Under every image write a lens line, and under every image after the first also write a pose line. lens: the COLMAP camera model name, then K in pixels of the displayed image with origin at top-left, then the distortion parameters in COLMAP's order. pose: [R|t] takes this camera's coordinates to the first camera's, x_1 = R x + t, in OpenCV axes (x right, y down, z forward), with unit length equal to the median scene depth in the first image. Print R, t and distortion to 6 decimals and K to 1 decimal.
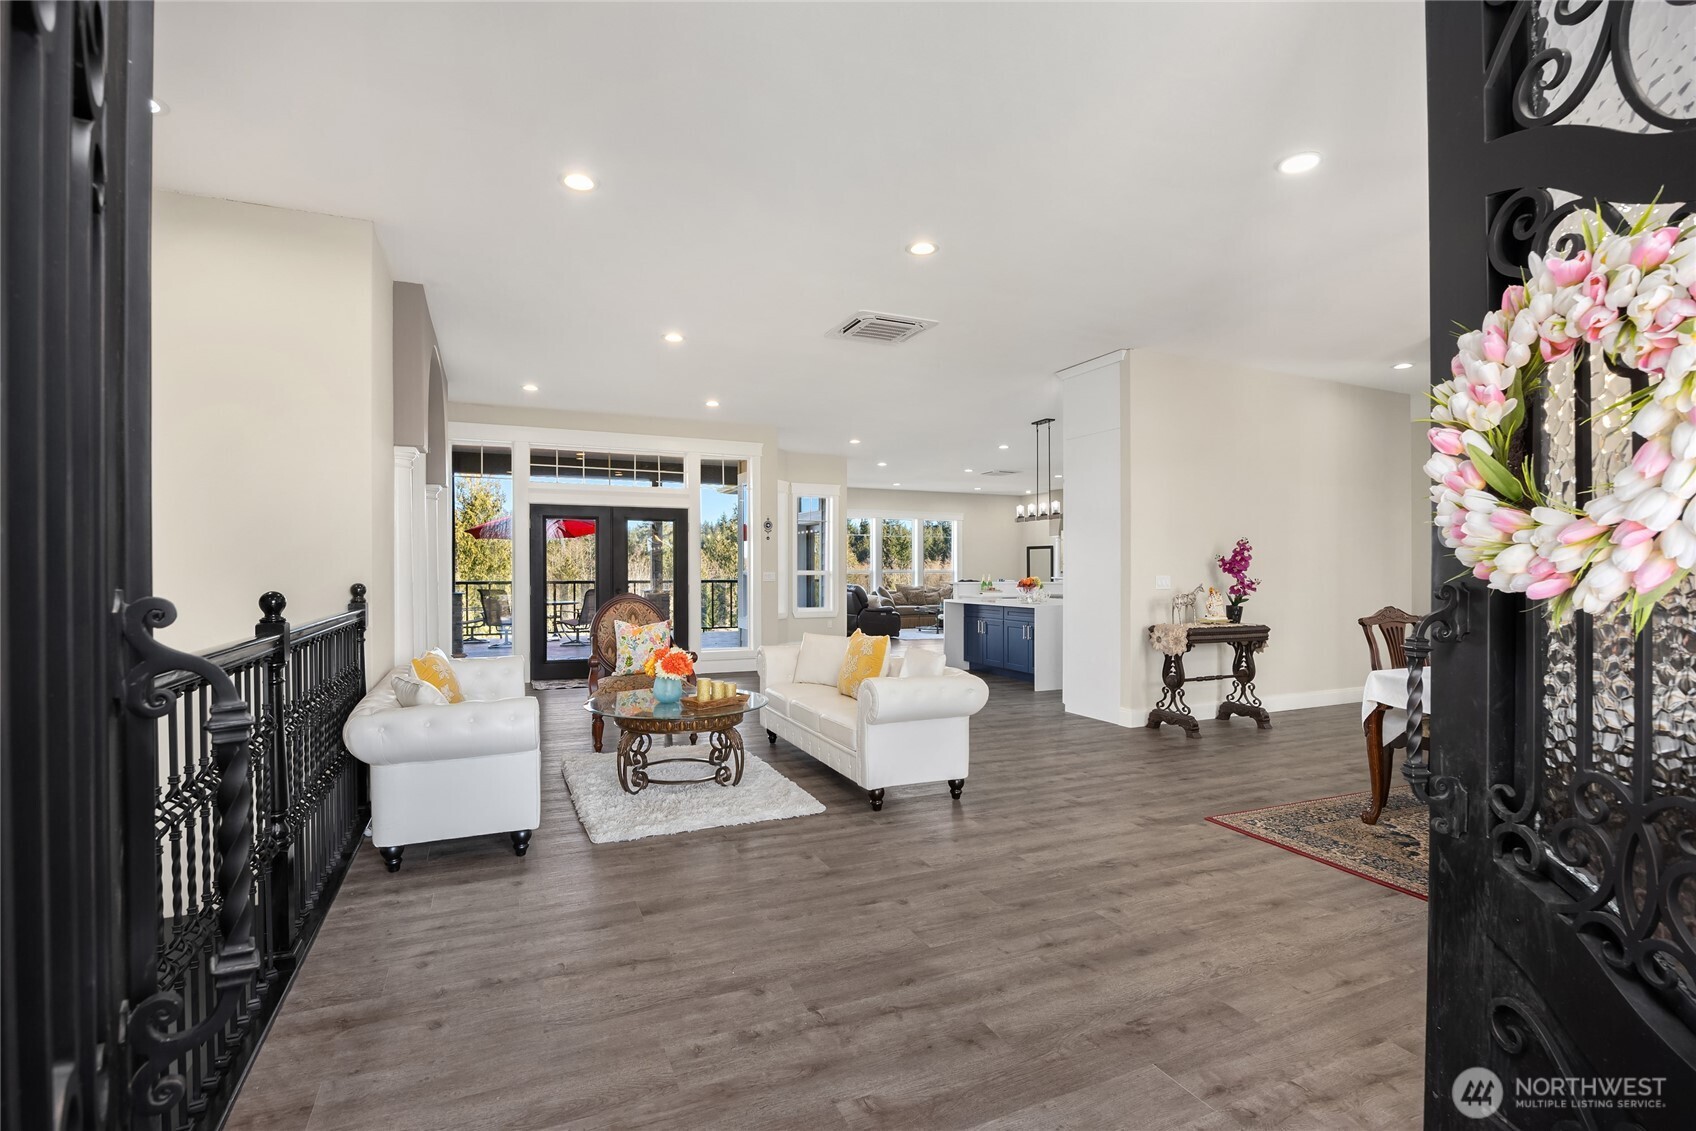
lens RADIAL K [[771.7, 0, 860.9], [0, 771.7, 565.3], [0, 0, 1]] dist [-0.005147, -0.001355]
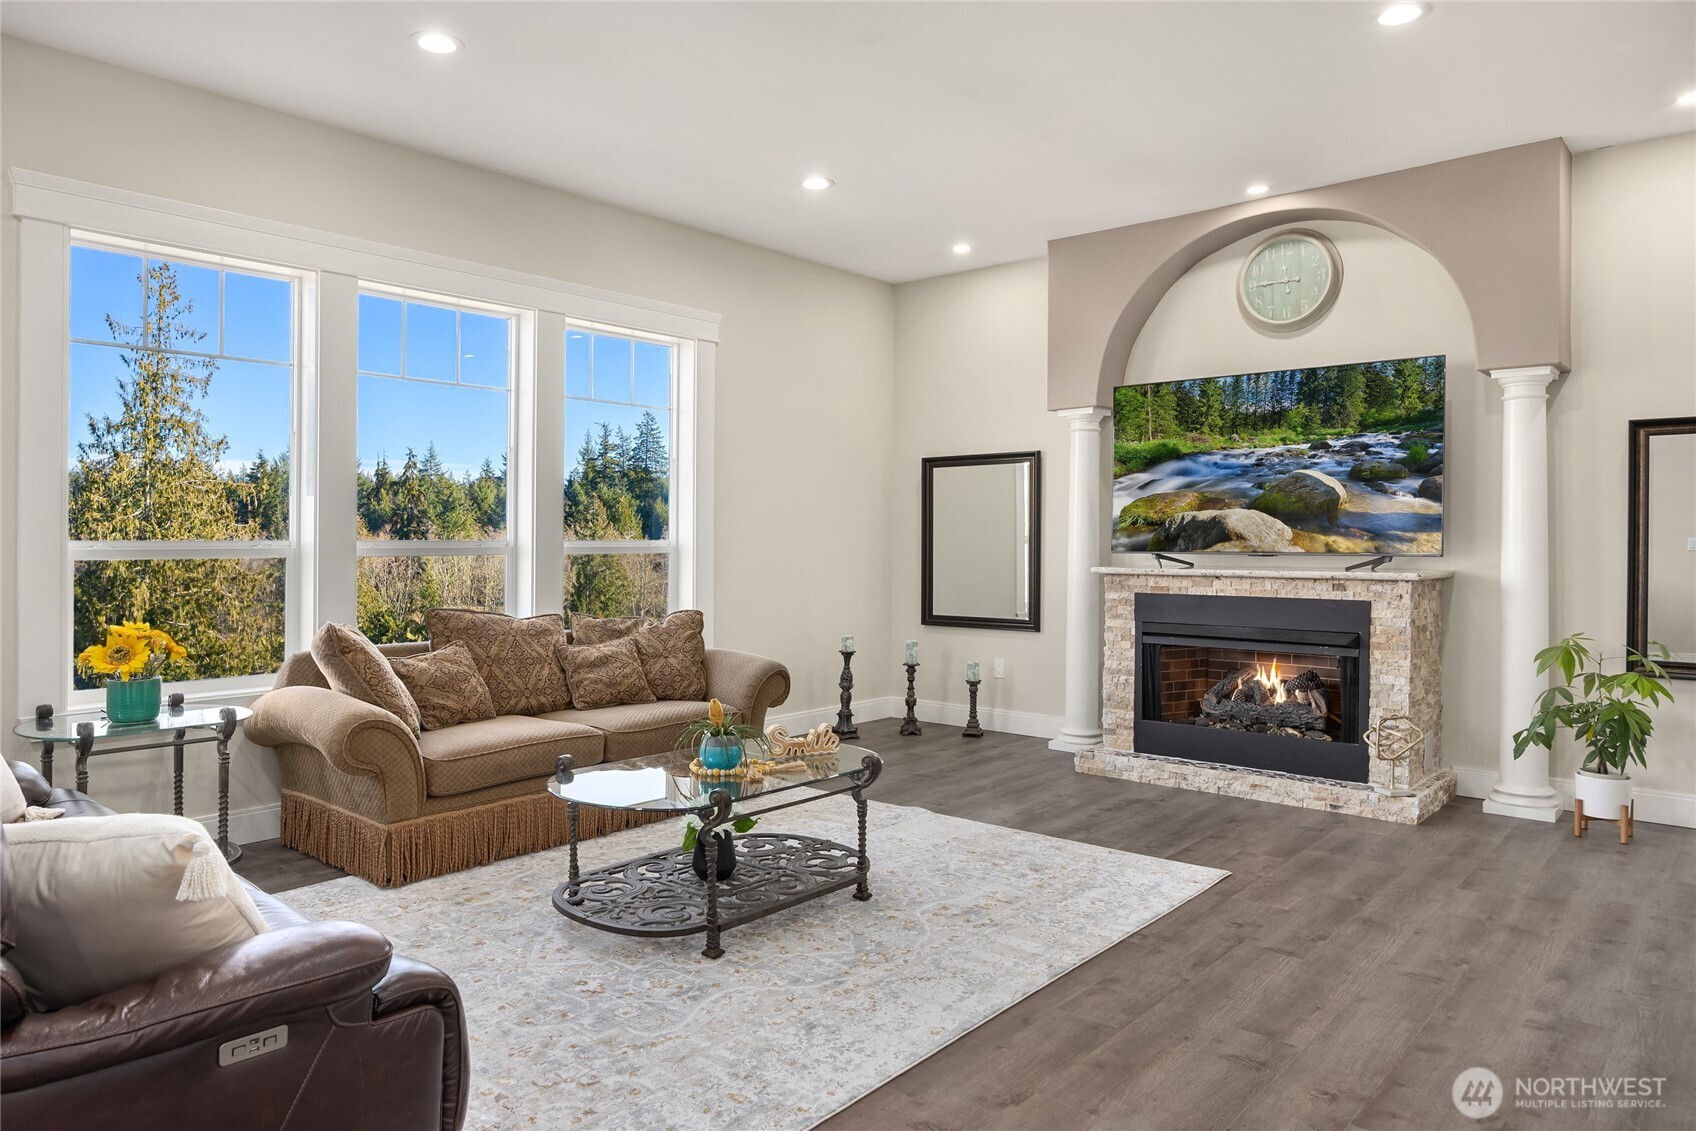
lens RADIAL K [[1075.0, 0, 848.0], [0, 1075.0, 565.5], [0, 0, 1]] dist [-0.000473, -0.000766]
pose [[0.916333, -0.005491, 0.400379, 0.029187], [-0.004170, 0.999721, 0.023253, 0.006516], [-0.400395, -0.022977, 0.916055, 0.644461]]
